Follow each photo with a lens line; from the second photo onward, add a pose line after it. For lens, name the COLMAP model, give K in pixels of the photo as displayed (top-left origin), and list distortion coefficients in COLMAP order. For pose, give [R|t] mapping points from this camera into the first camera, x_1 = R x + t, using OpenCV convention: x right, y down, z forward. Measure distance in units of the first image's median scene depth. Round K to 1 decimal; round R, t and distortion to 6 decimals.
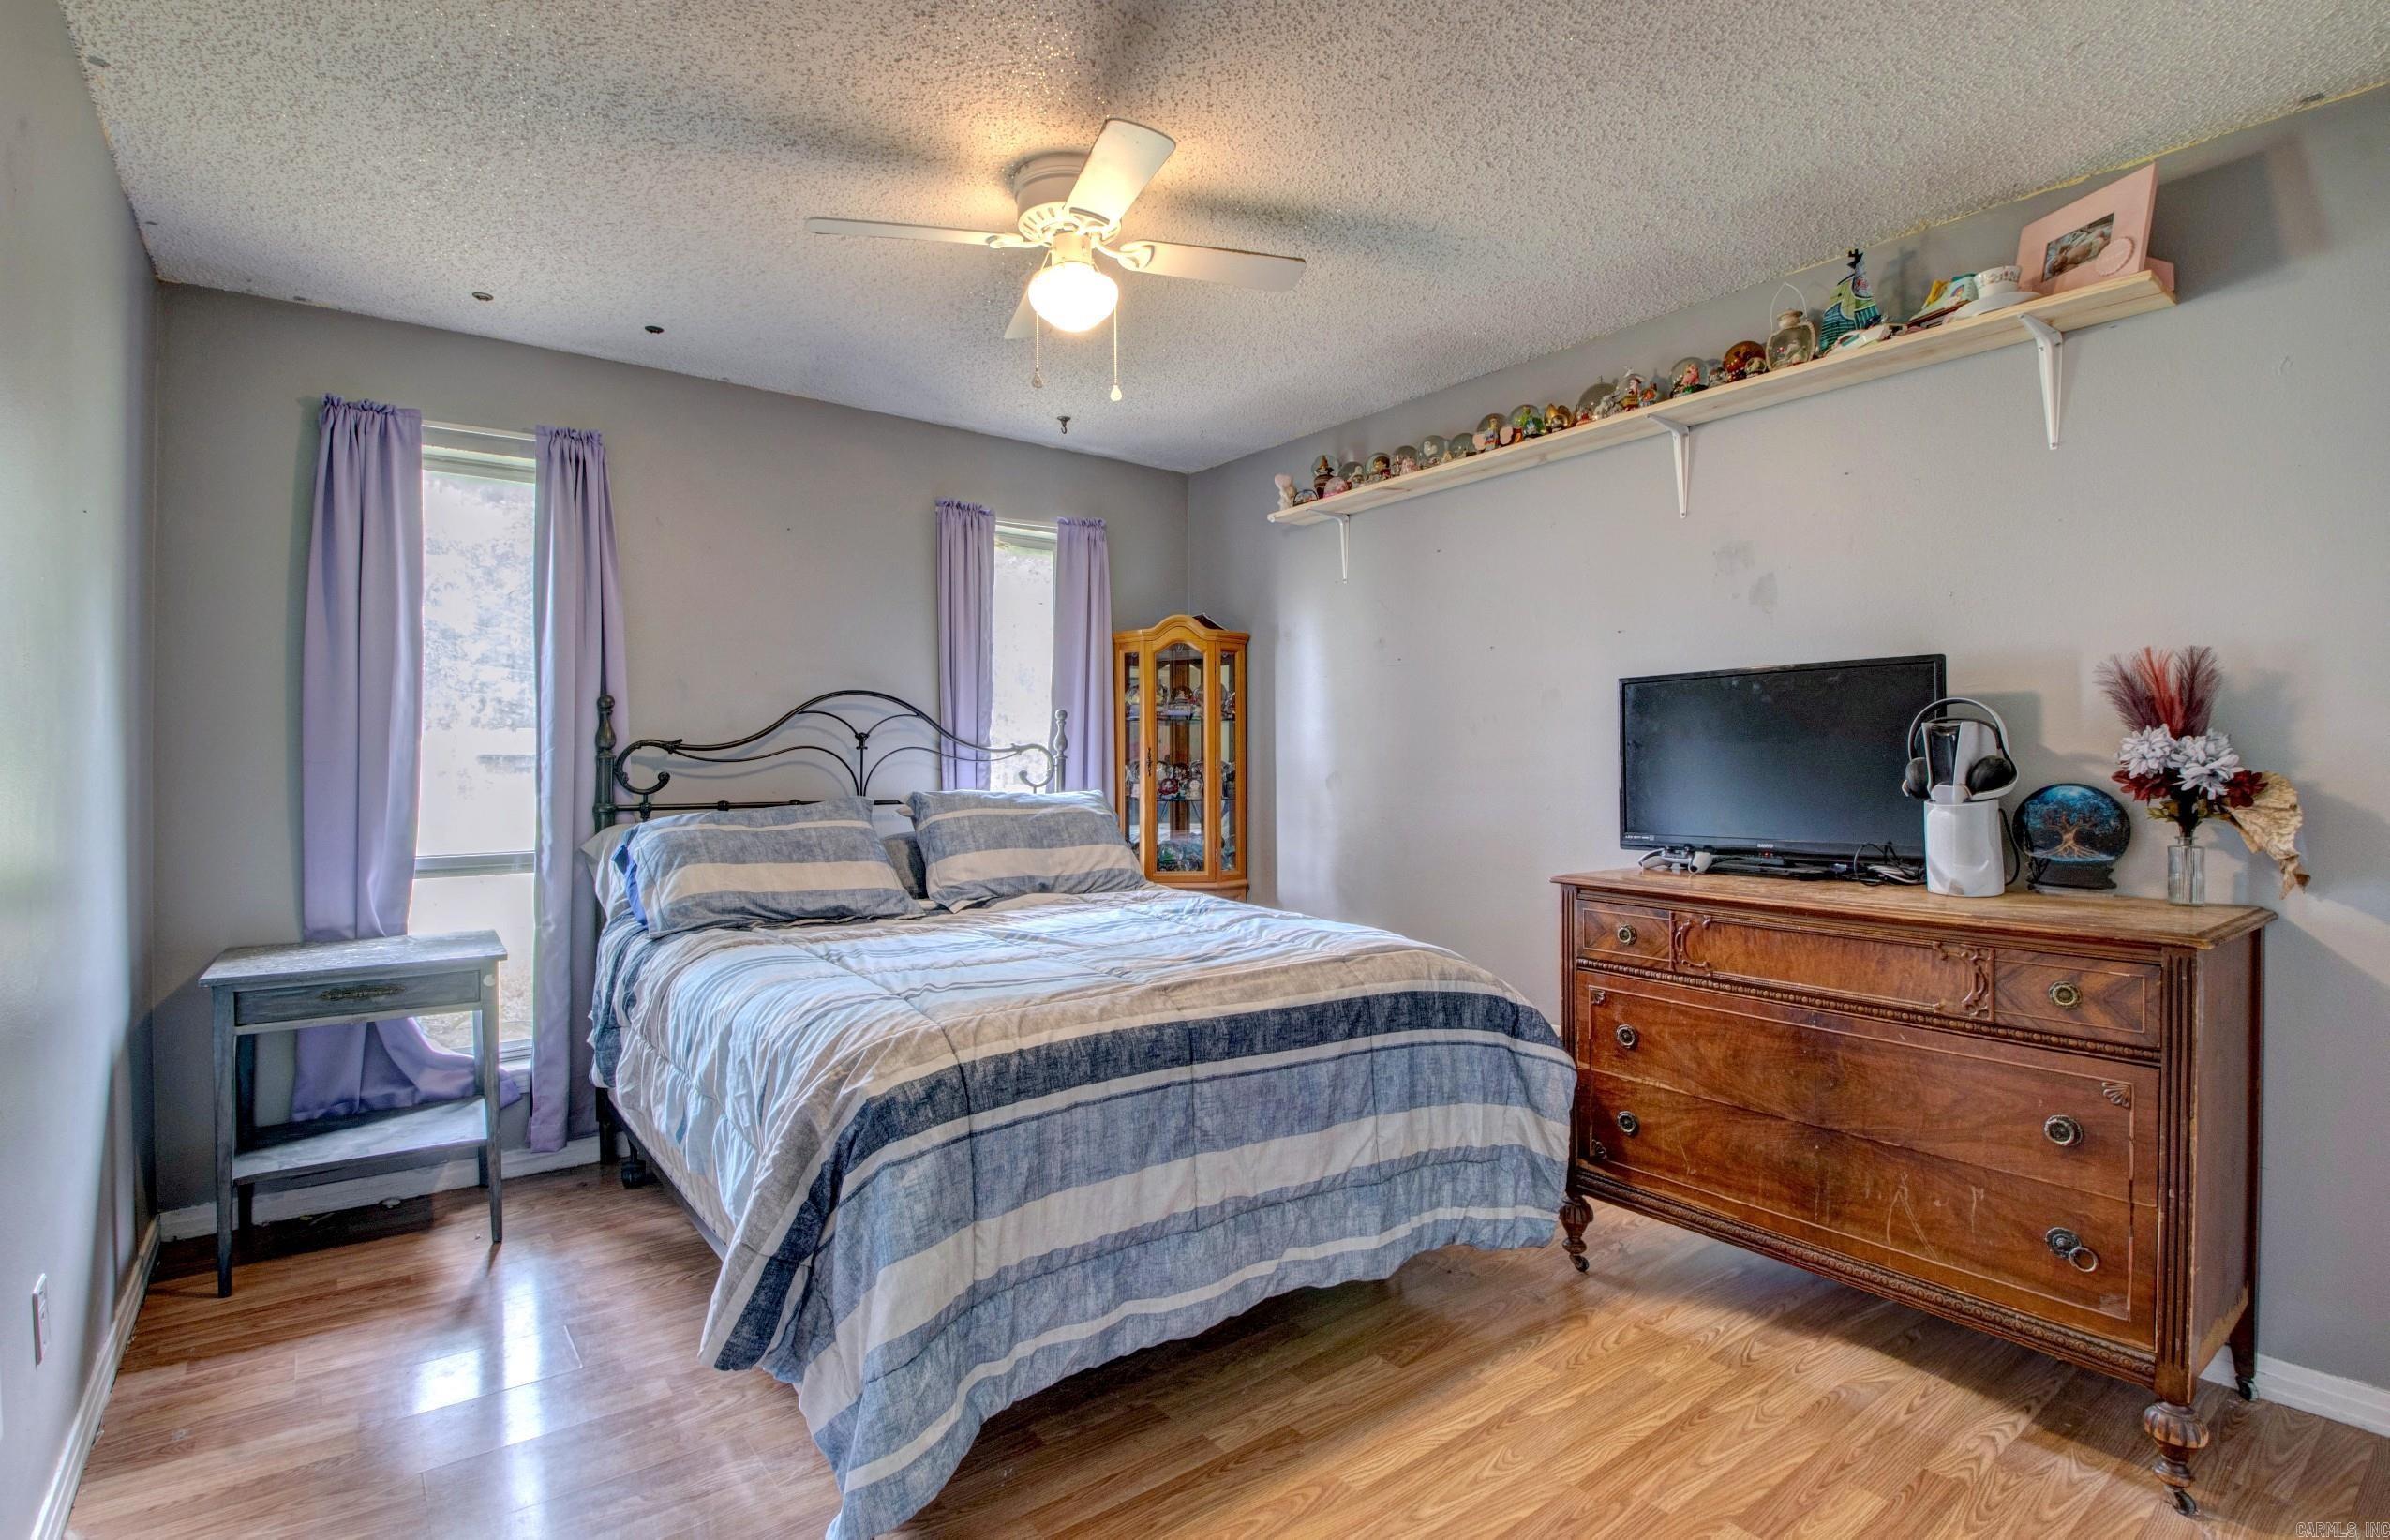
lens RADIAL K [[1113.8, 0, 1197.5], [0, 1113.8, 768.5], [0, 0, 1]] dist [0.001504, -0.019937]
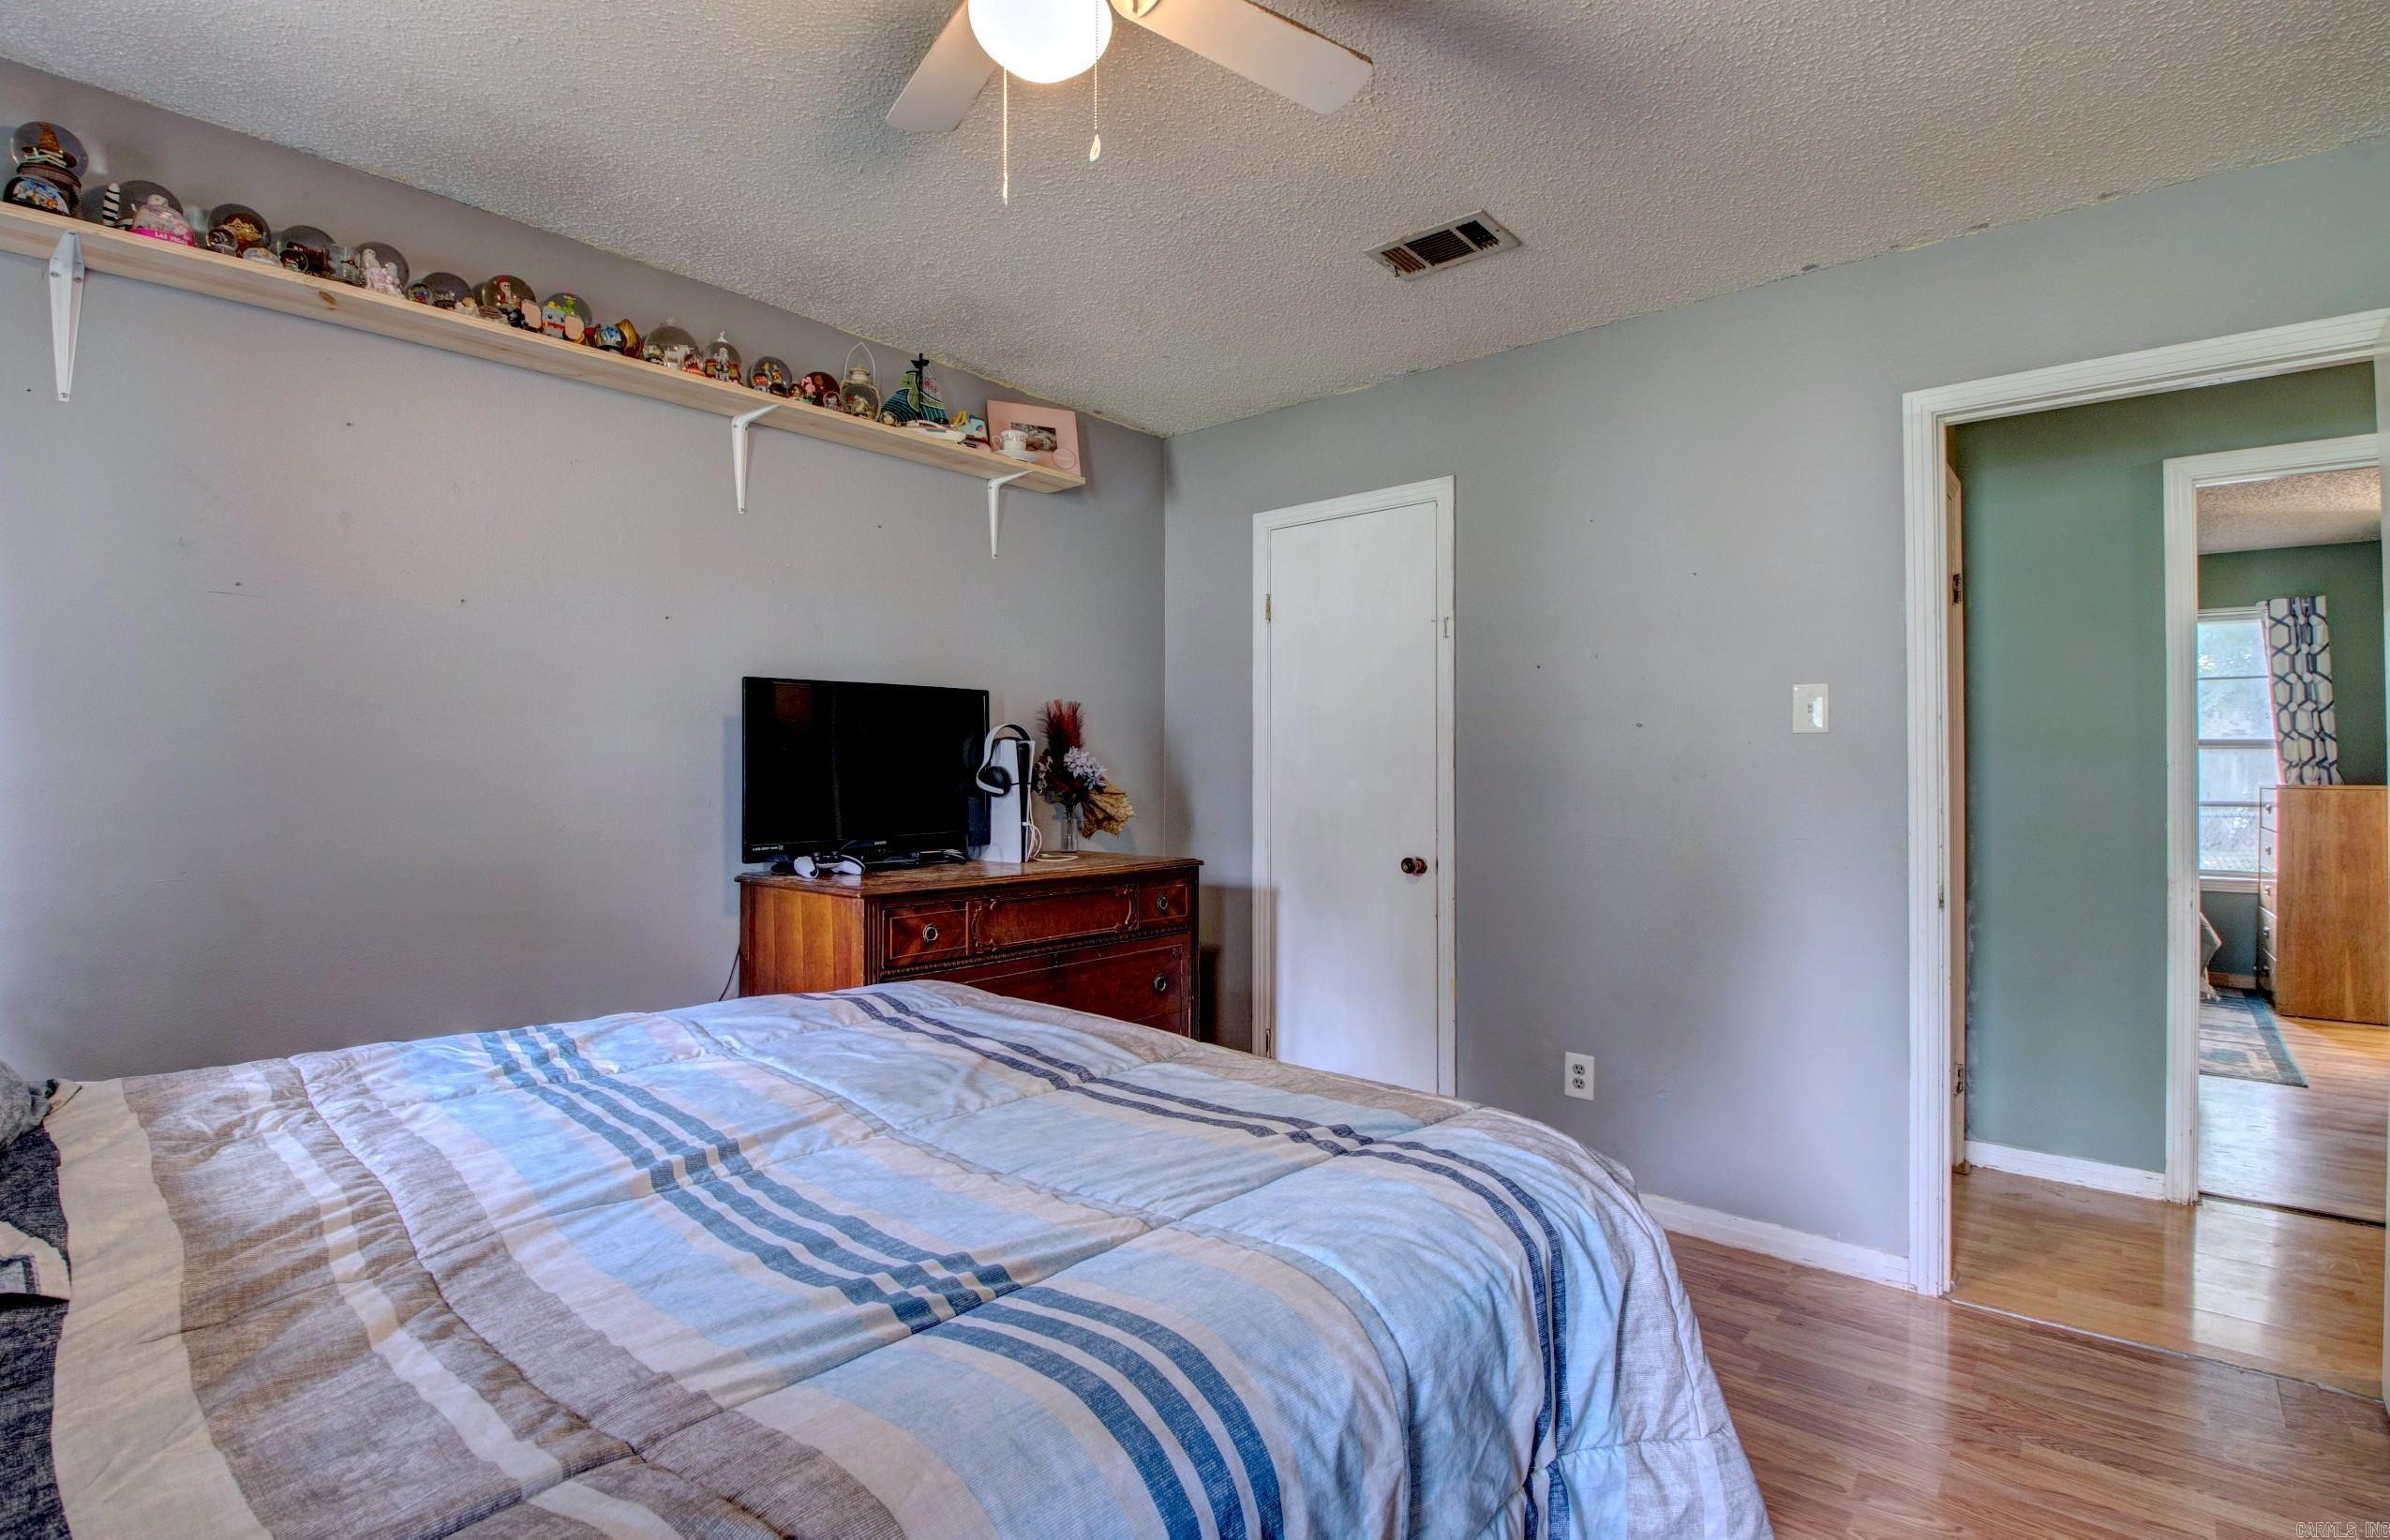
lens RADIAL K [[1113.8, 0, 1193.8], [0, 1113.8, 767.2], [0, 0, 1]] dist [0.001504, -0.019937]
pose [[-0.213170, -0.001546, 0.977014, -0.626245], [0.006627, 0.999973, 0.003028, -0.007194], [-0.976993, 0.007121, -0.213154, 0.884552]]
